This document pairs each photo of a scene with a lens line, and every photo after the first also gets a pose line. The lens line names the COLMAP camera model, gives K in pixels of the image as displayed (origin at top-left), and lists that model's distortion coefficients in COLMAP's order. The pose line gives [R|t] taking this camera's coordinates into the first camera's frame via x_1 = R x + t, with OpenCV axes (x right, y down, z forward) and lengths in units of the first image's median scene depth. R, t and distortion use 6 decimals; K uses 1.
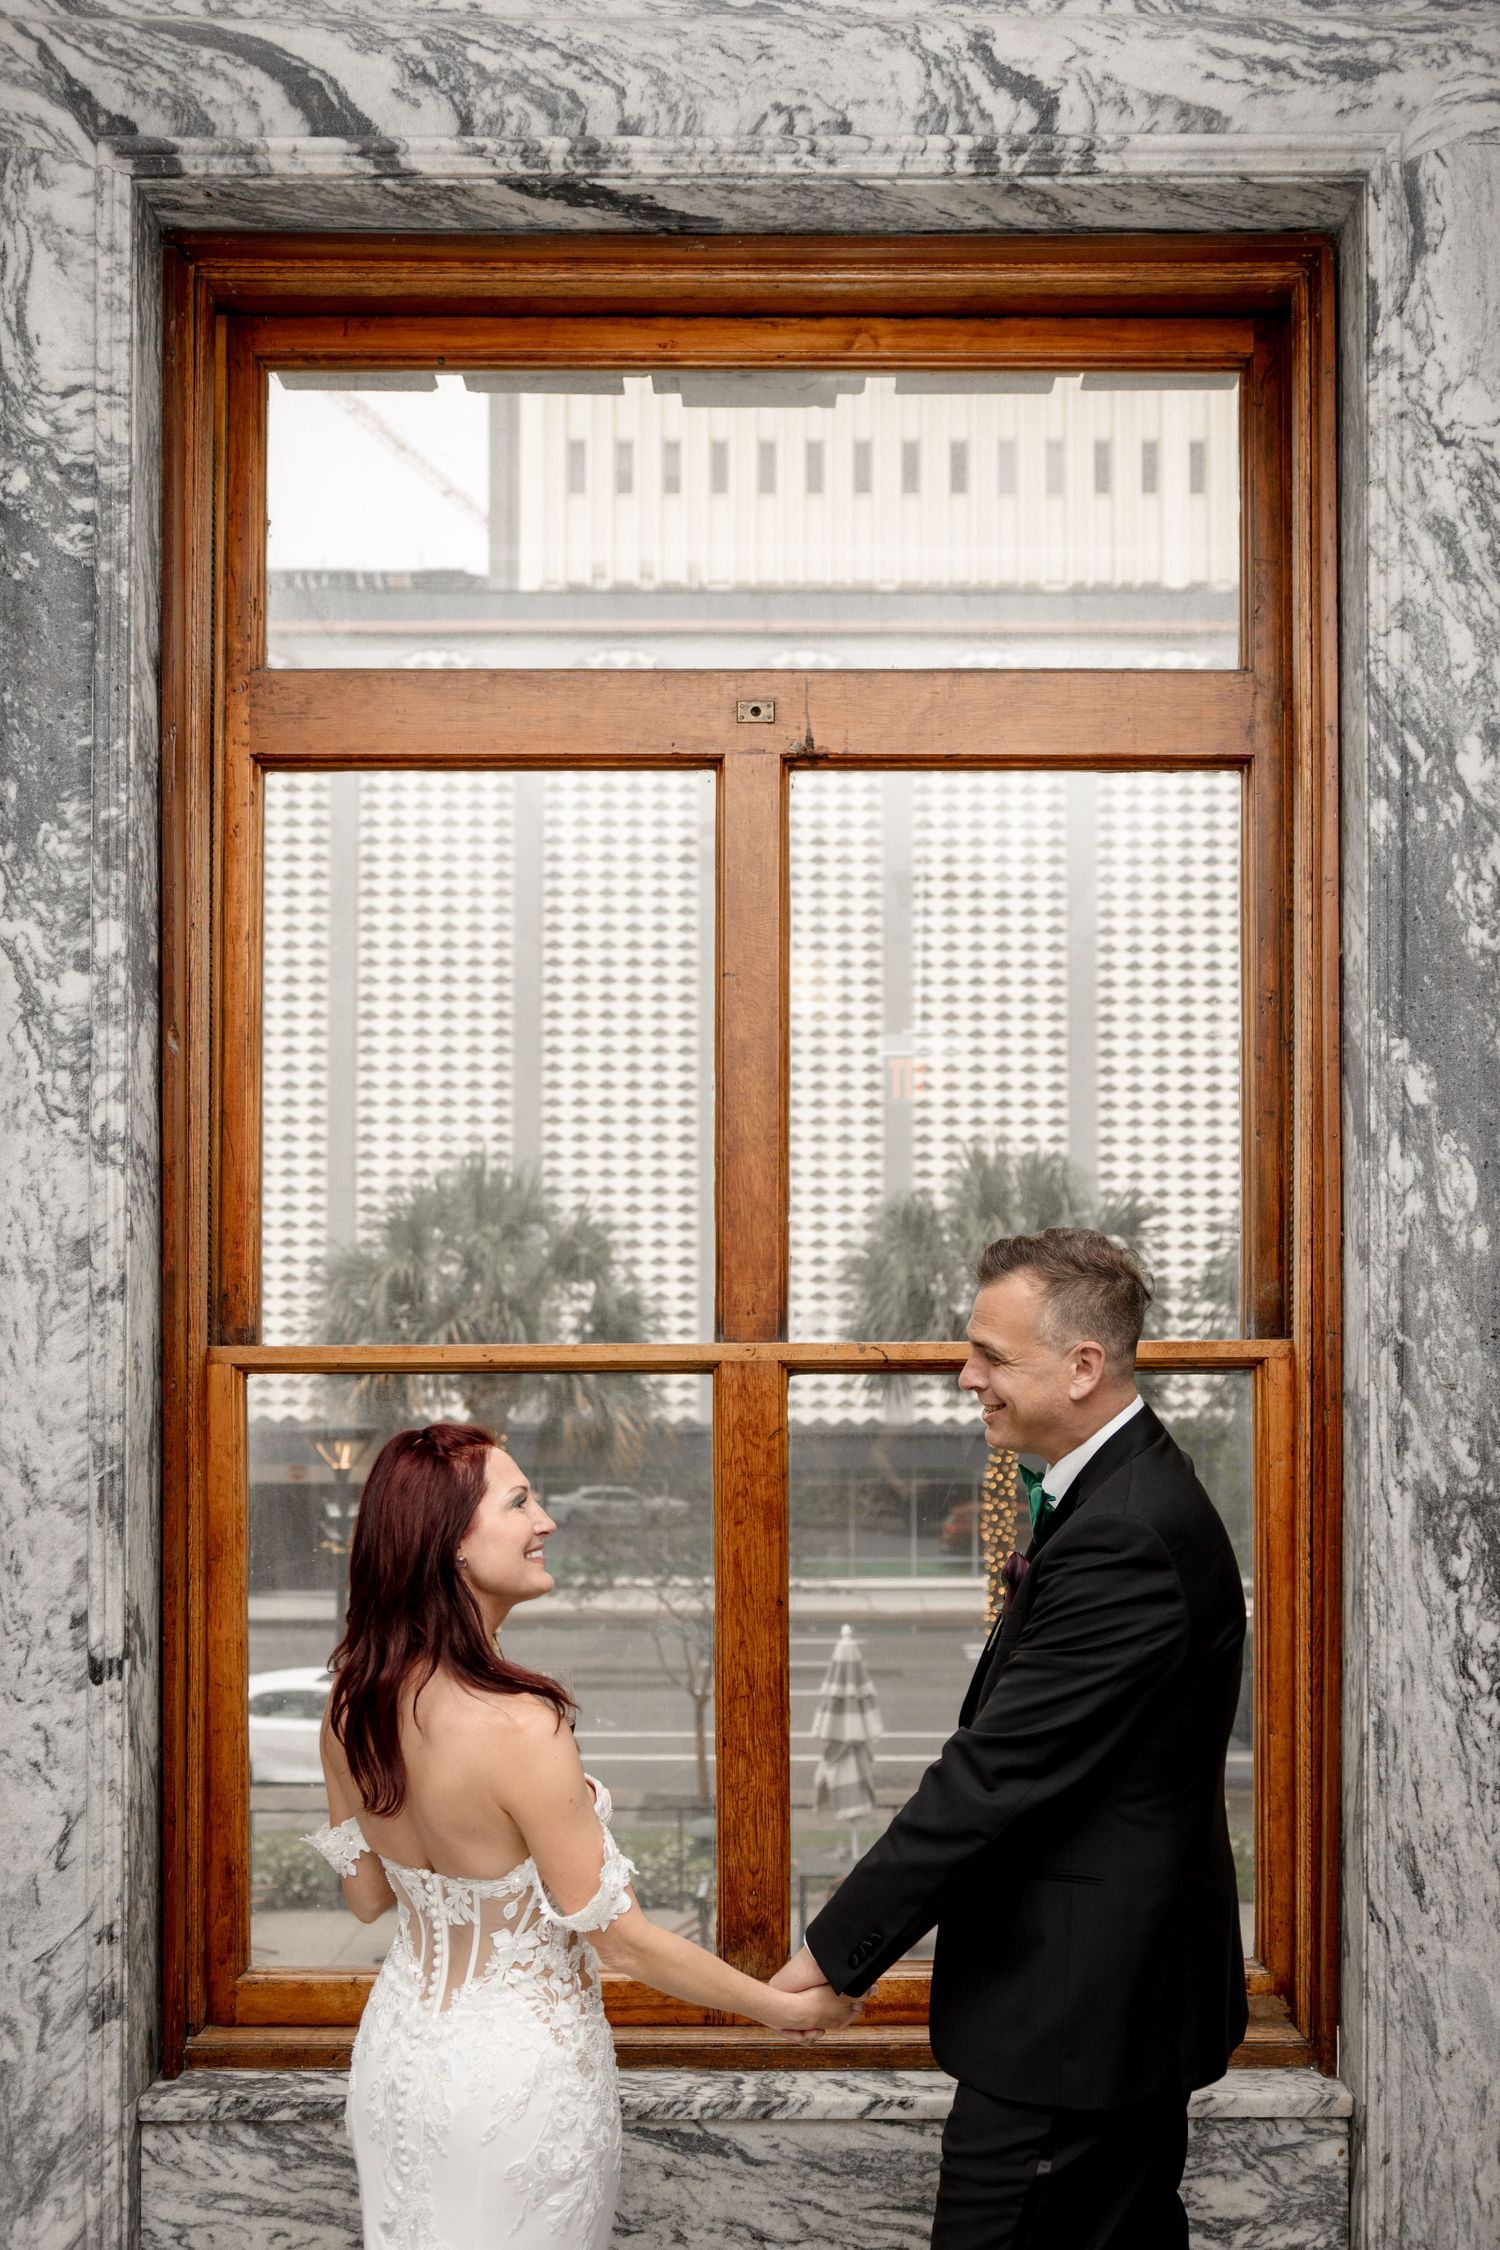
lens RADIAL K [[1766.8, 0, 751.4], [0, 1766.8, 1126.3], [0, 0, 1]] dist [-0.021485, 0.025595]
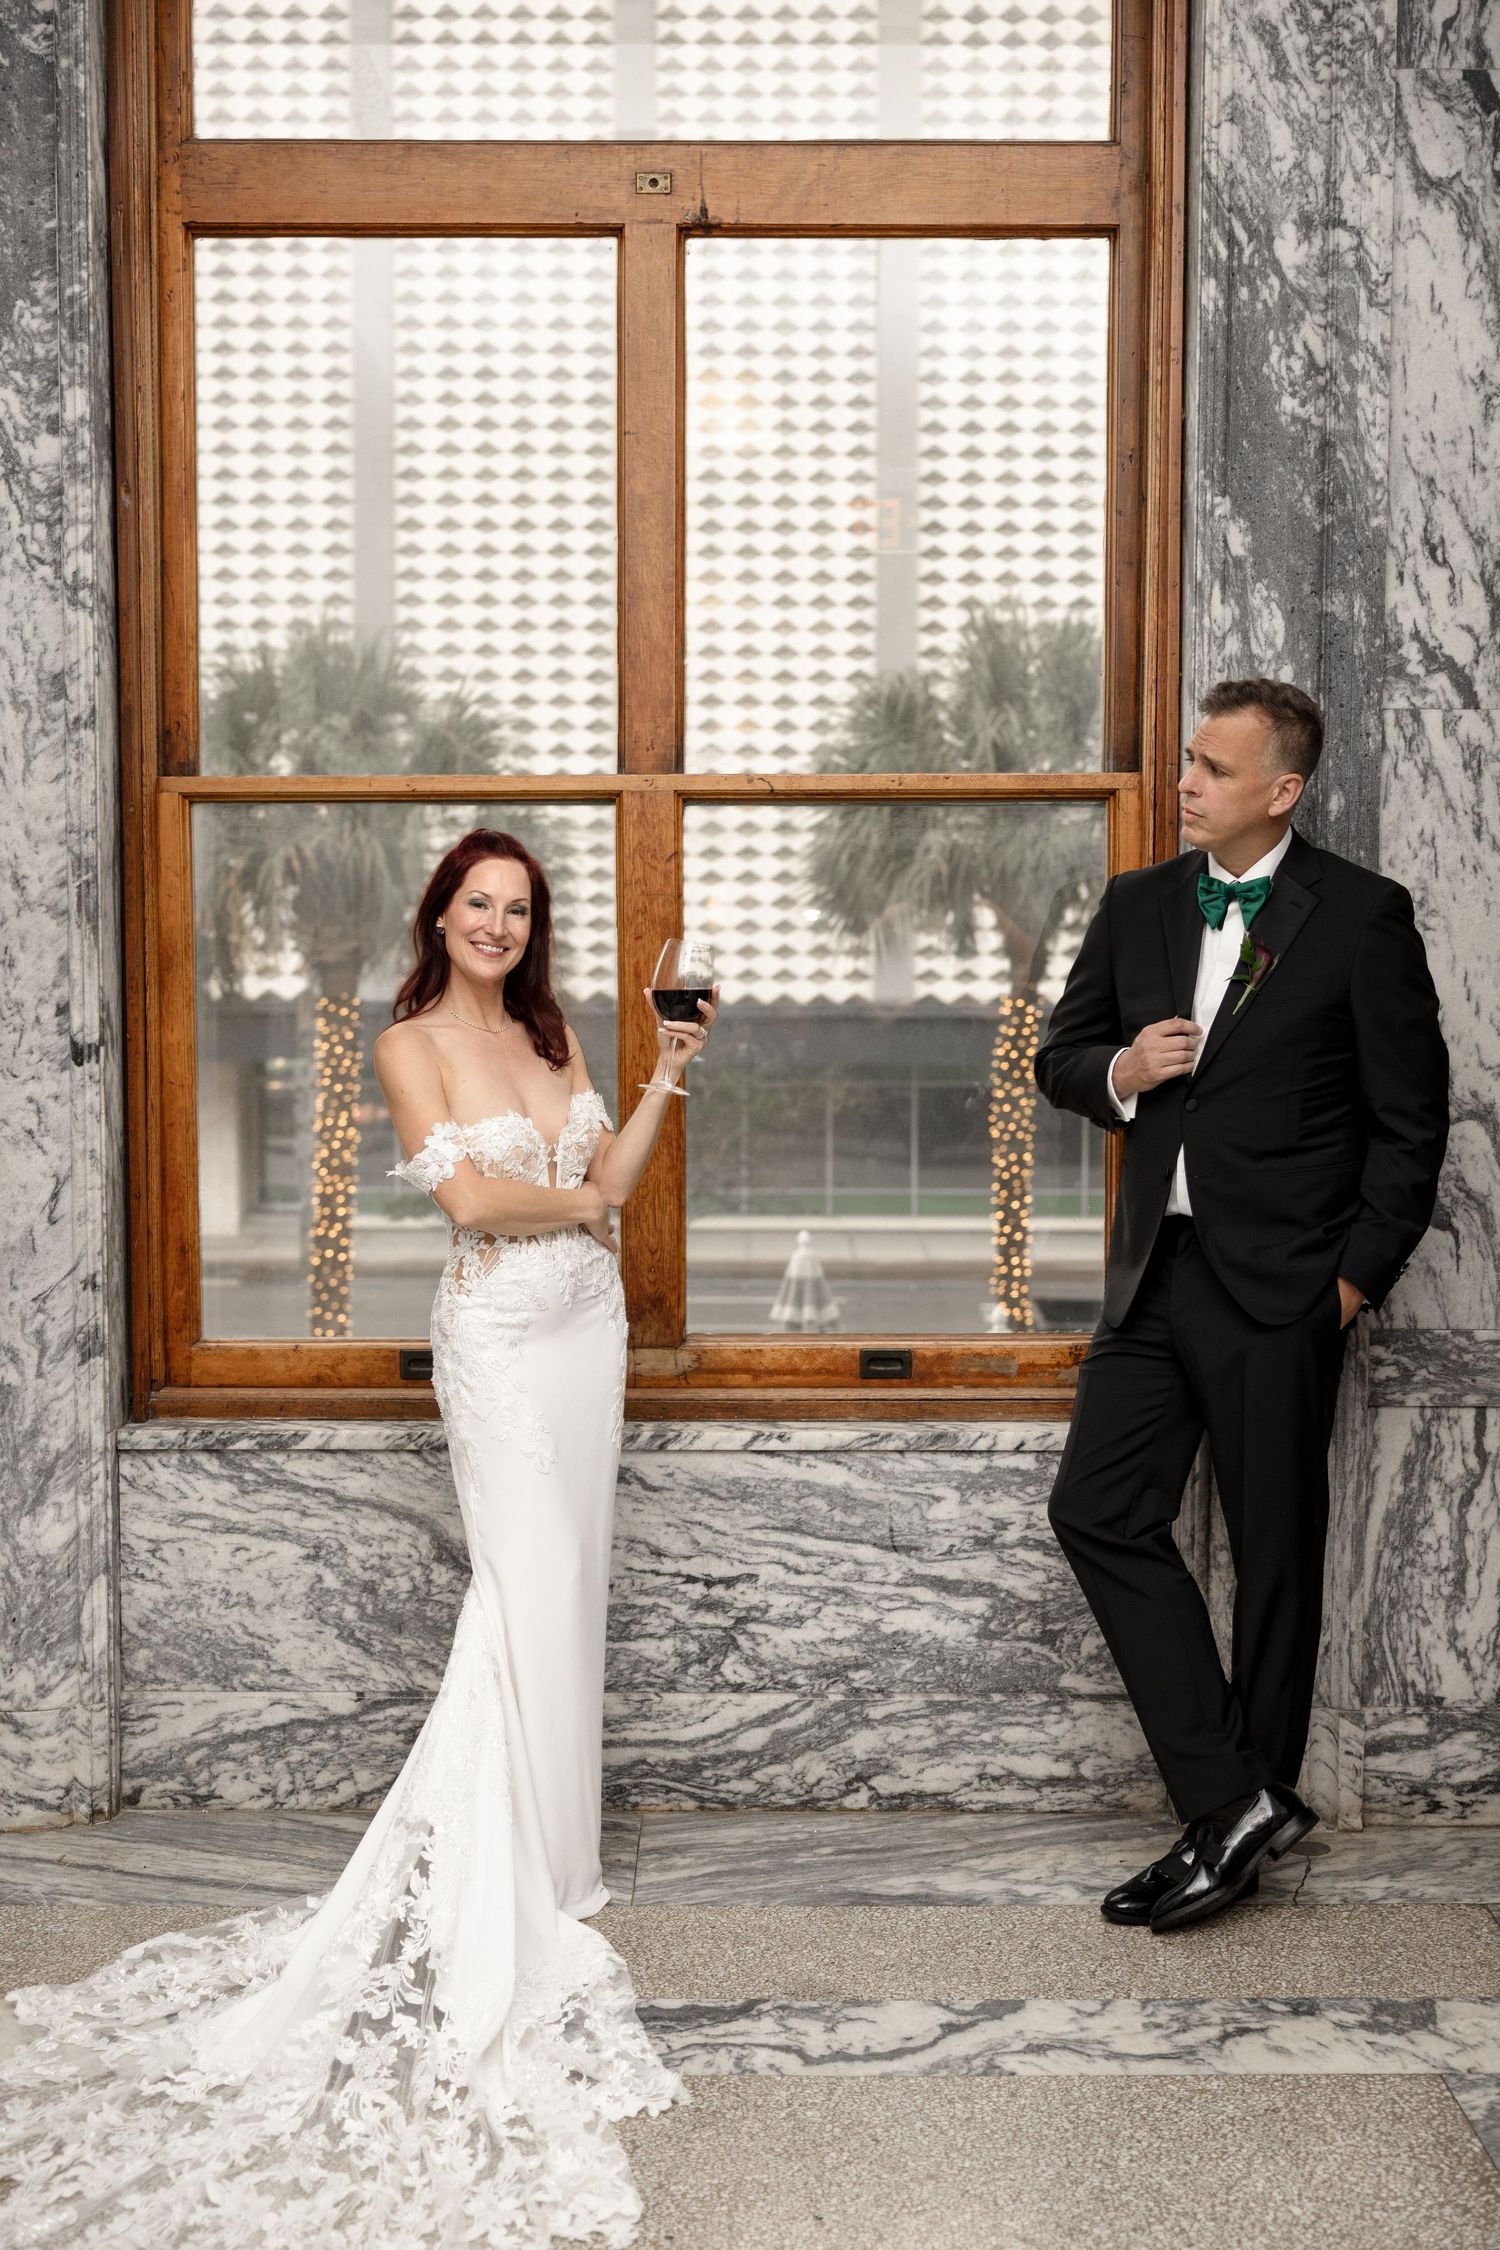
lens RADIAL K [[3395.3, 0, 707.4], [0, 3395.3, 1137.8], [0, 0, 1]] dist [0.001010, 0.000000]
pose [[0.999970, 0.003122, -0.007130, 0.053568], [-0.001956, 0.987437, 0.158000, 0.012168], [0.007534, -0.157981, 0.987413, -1.172526]]
